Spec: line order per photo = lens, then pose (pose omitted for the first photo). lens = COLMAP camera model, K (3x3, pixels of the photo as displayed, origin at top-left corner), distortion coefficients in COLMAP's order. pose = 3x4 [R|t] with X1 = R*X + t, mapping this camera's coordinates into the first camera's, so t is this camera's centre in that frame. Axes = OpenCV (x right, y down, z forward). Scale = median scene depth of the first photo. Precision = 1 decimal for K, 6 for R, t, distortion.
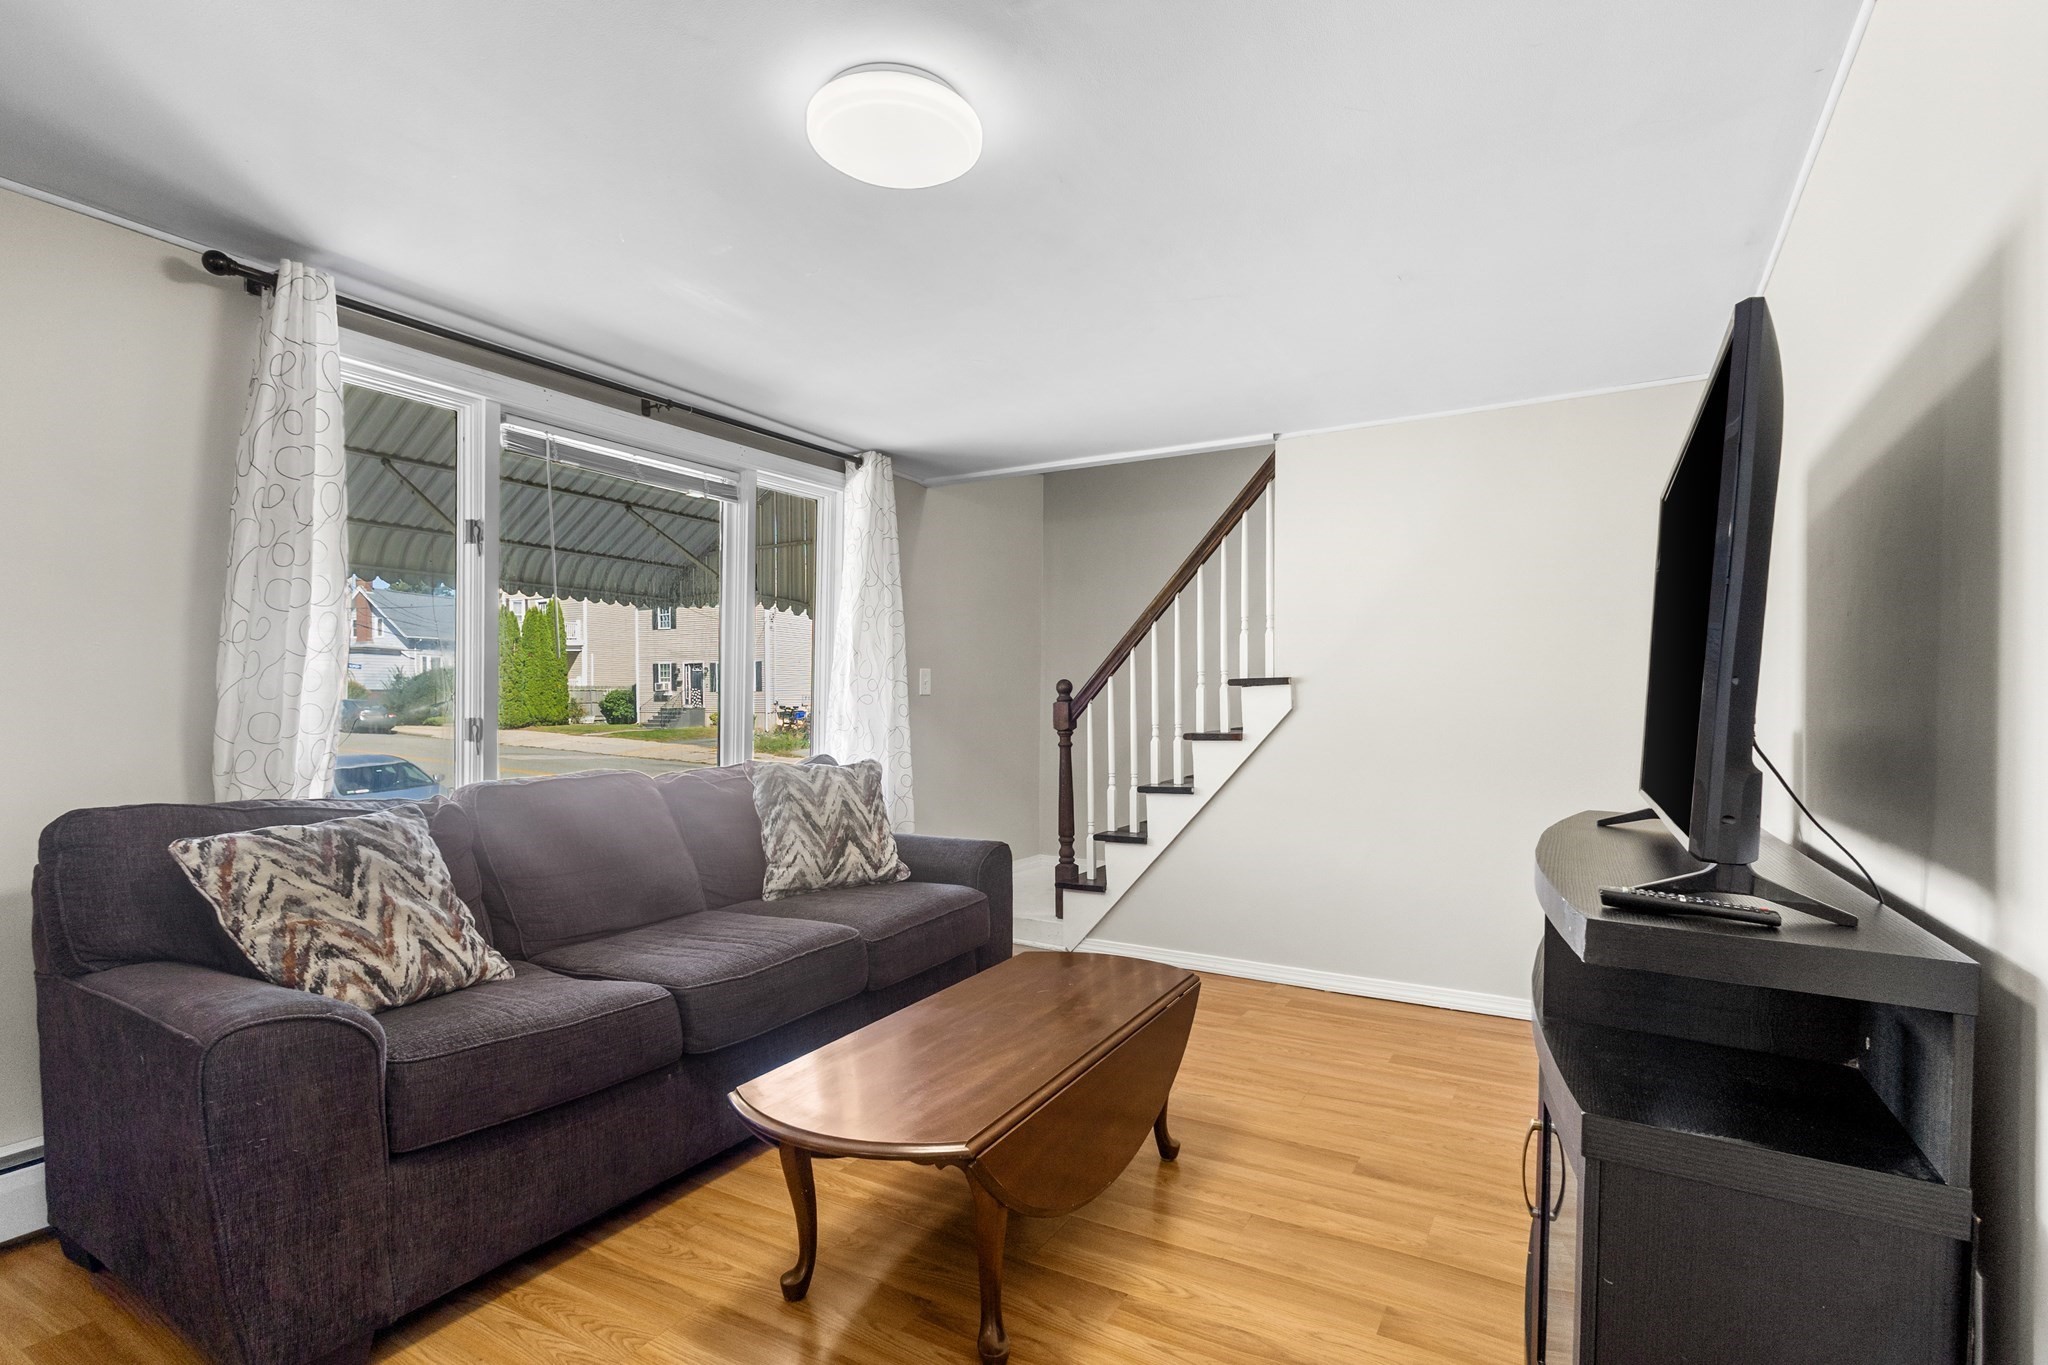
lens RADIAL K [[983.3, 0, 1028.6], [0, 983.3, 694.8], [0, 0, 1]] dist [0.003941, 0.000415]
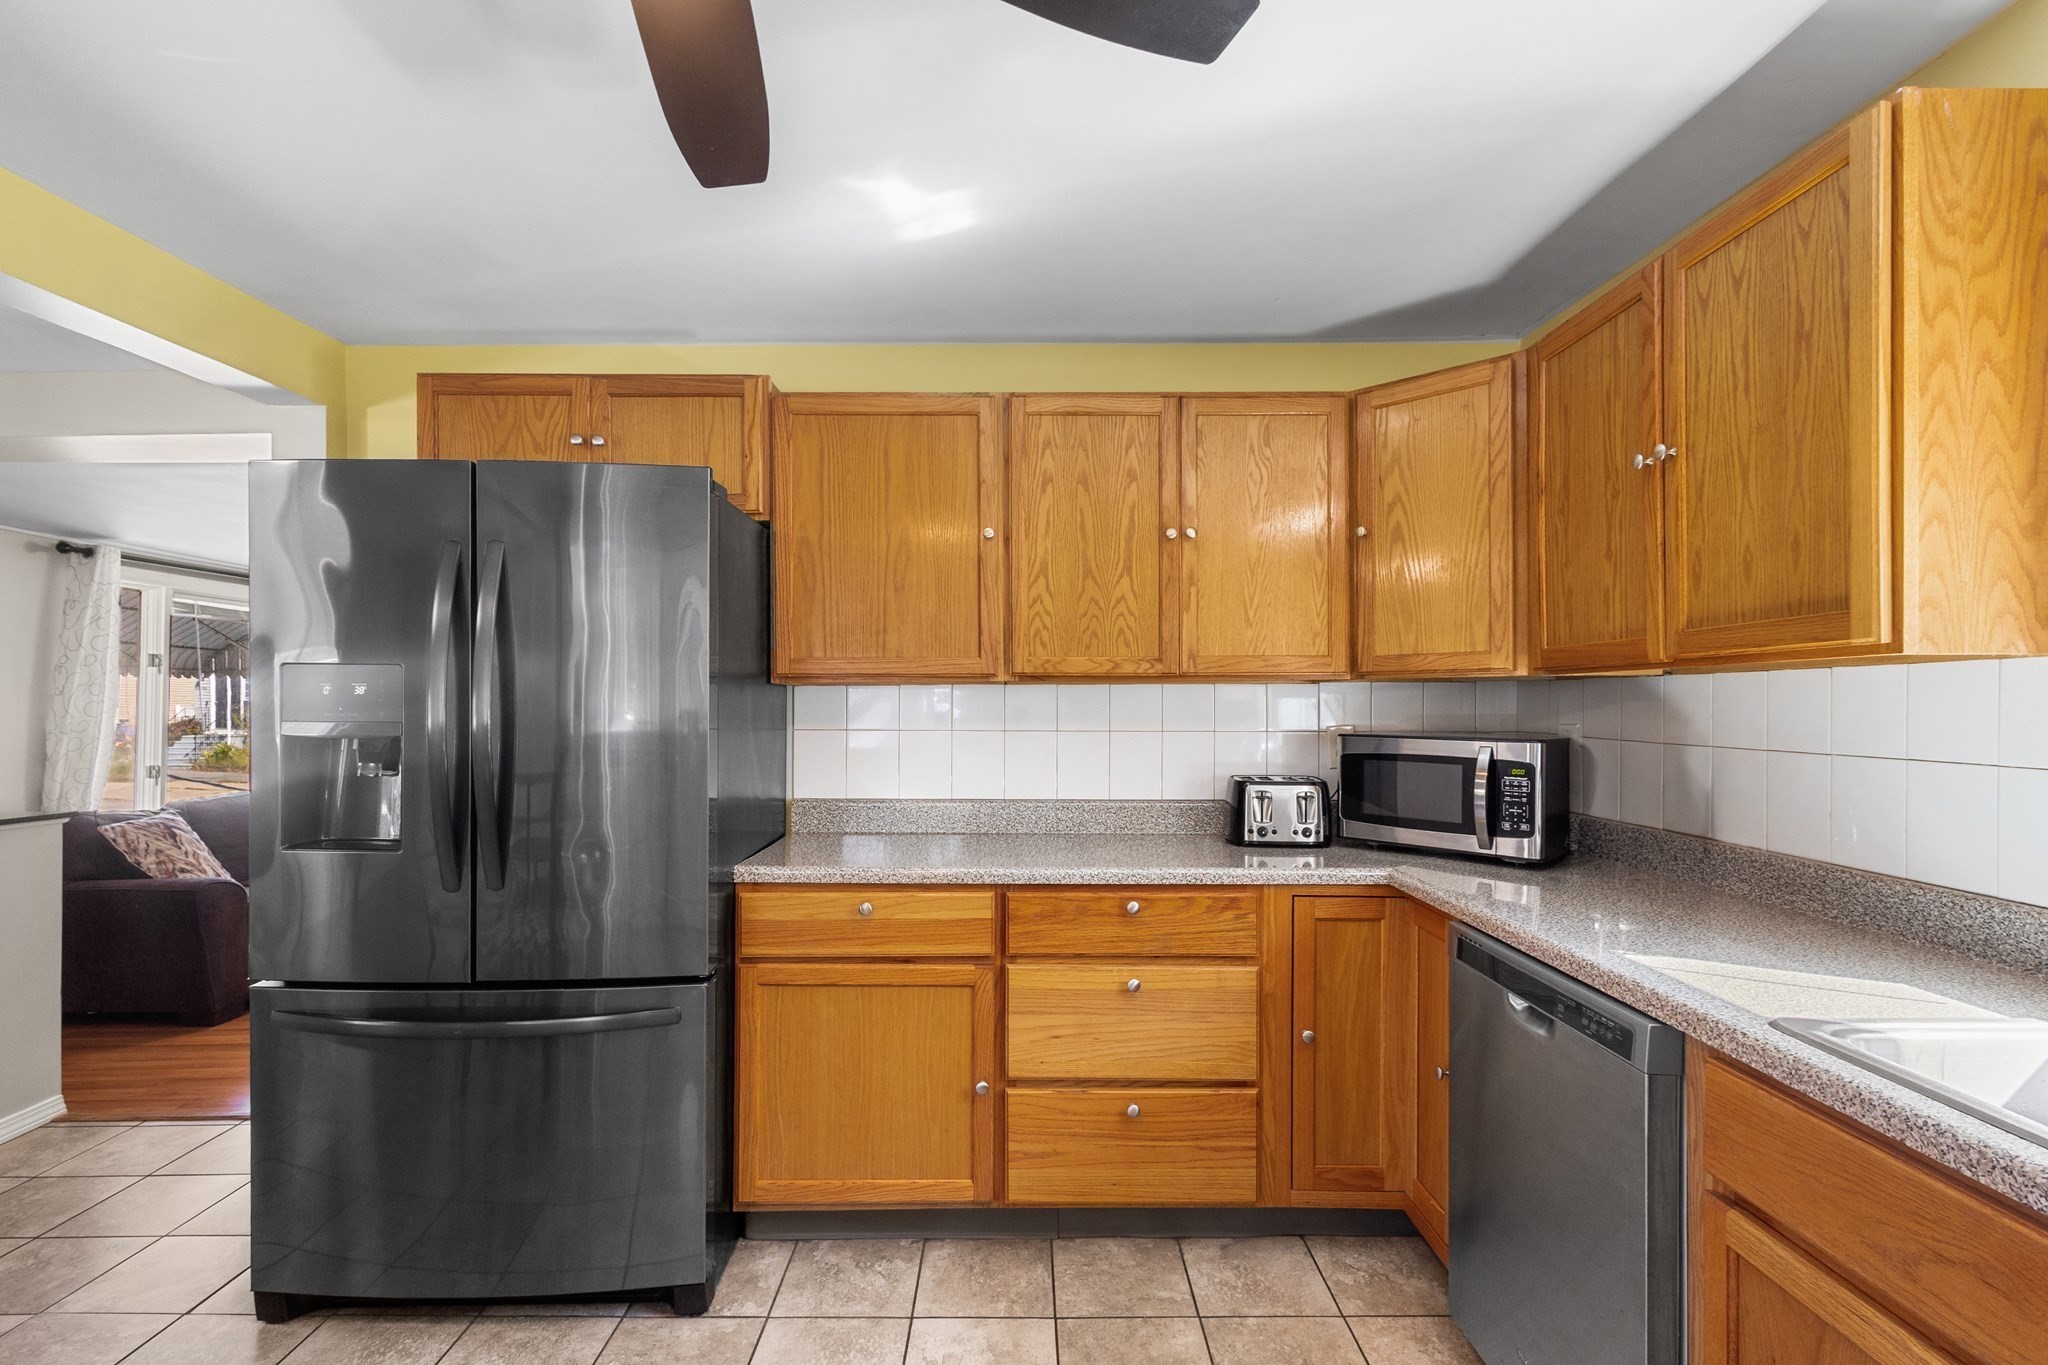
lens RADIAL K [[979.9, 0, 1022.8], [0, 979.9, 704.4], [0, 0, 1]] dist [0.009003, -0.000255]
pose [[0.863388, 0.003843, 0.504526, -0.100835], [-0.005562, 0.999983, 0.001901, -0.090963], [-0.504510, -0.004447, 0.863395, -1.225708]]
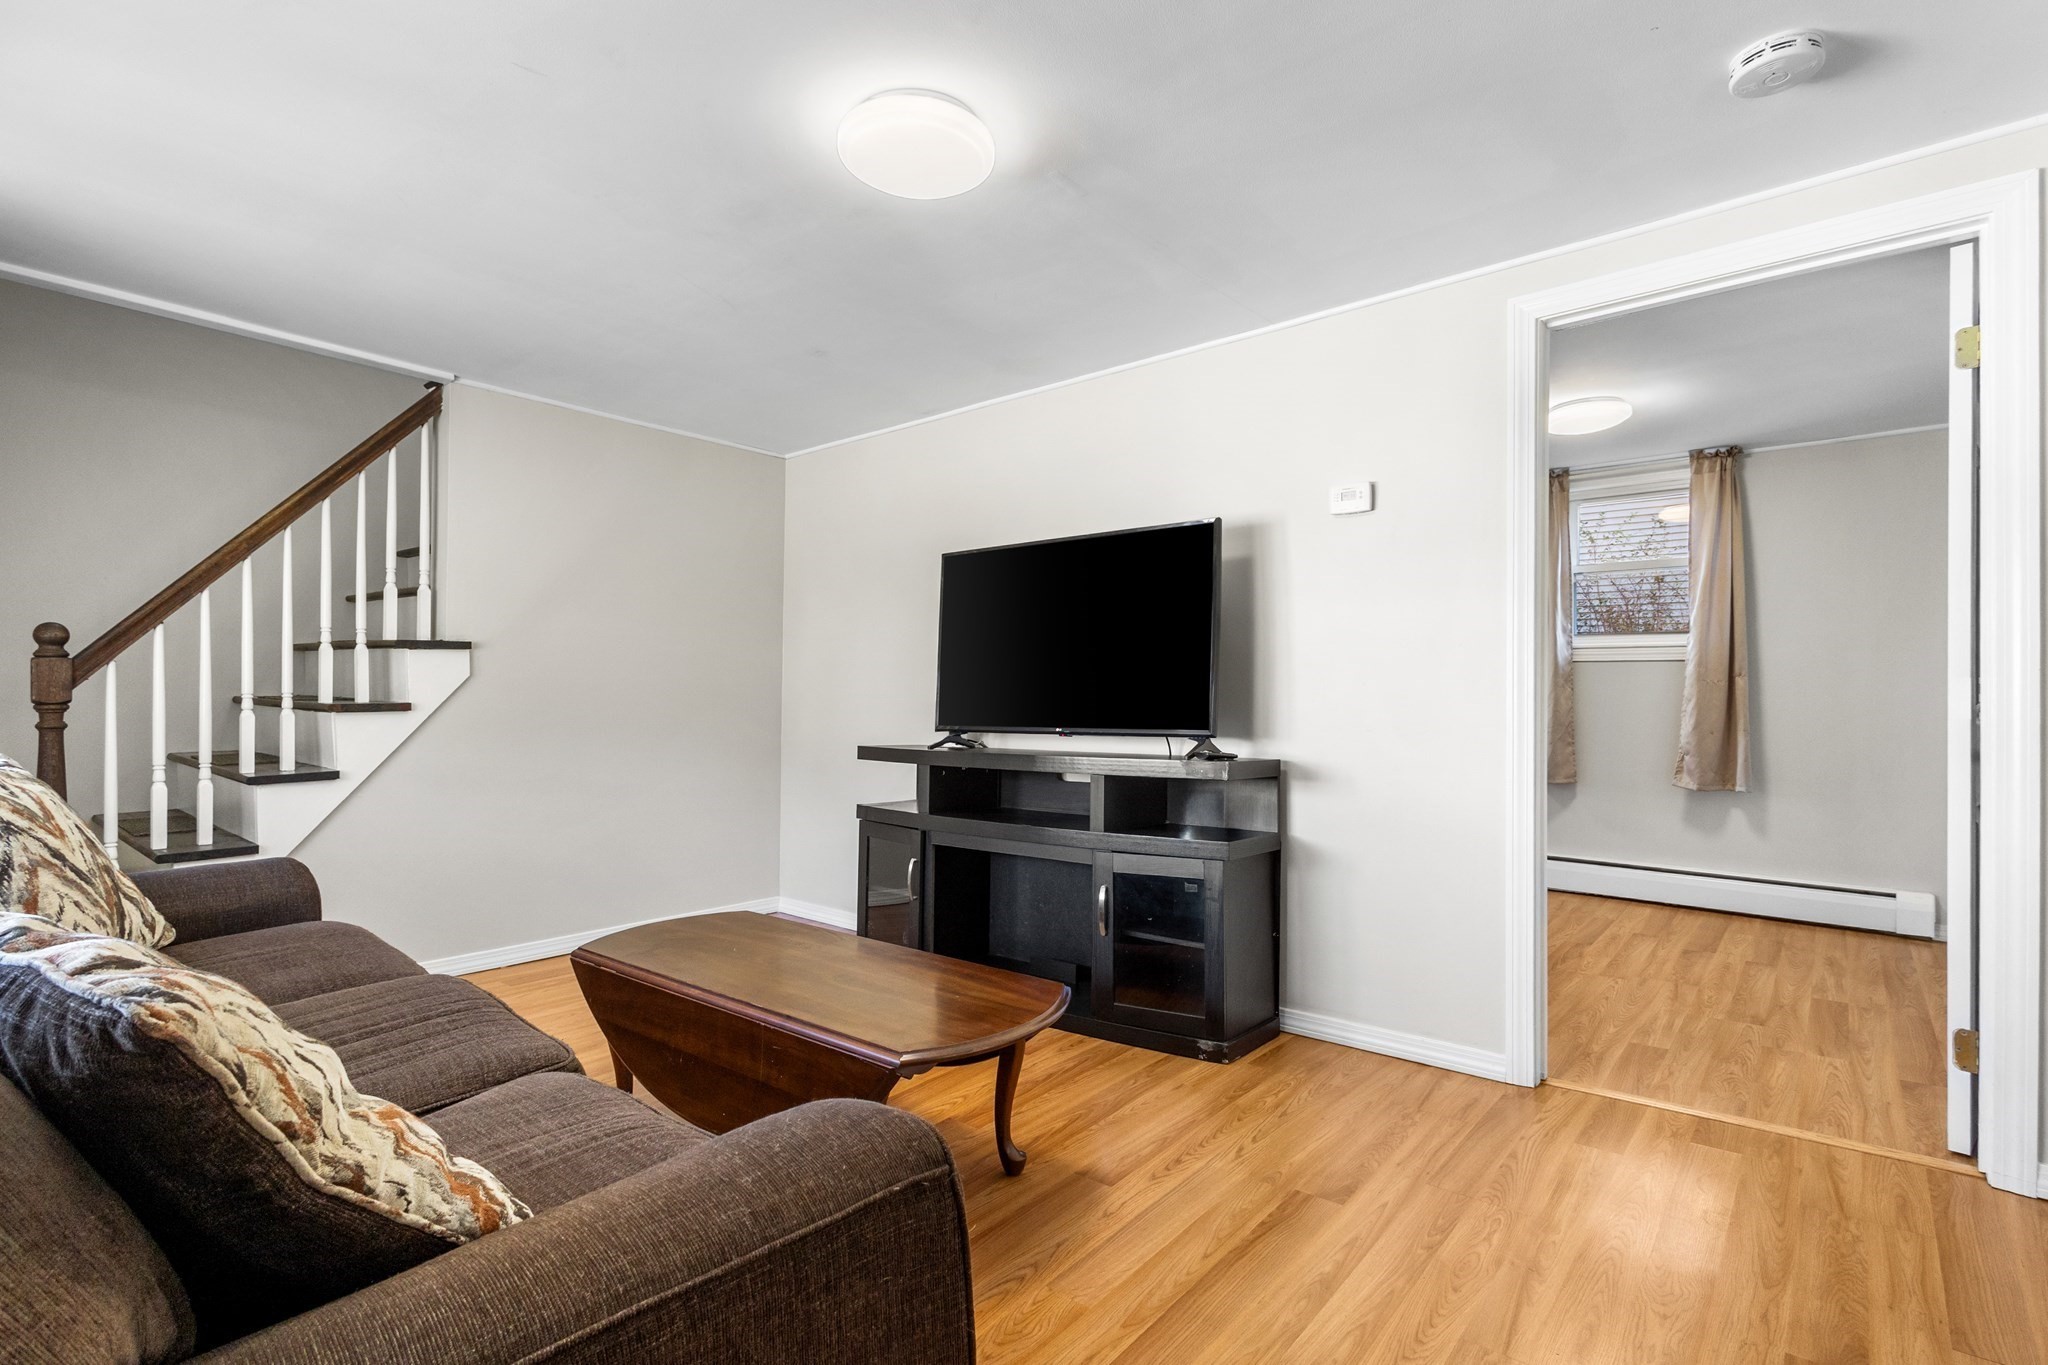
lens RADIAL K [[991.4, 0, 1036.2], [0, 991.4, 693.4], [0, 0, 1]] dist [0.002744, 0.000035]
pose [[0.160458, -0.000470, 0.987043, -0.700767], [-0.023688, 0.999710, 0.004327, 0.016802], [-0.986758, -0.024075, 0.160401, 0.395662]]
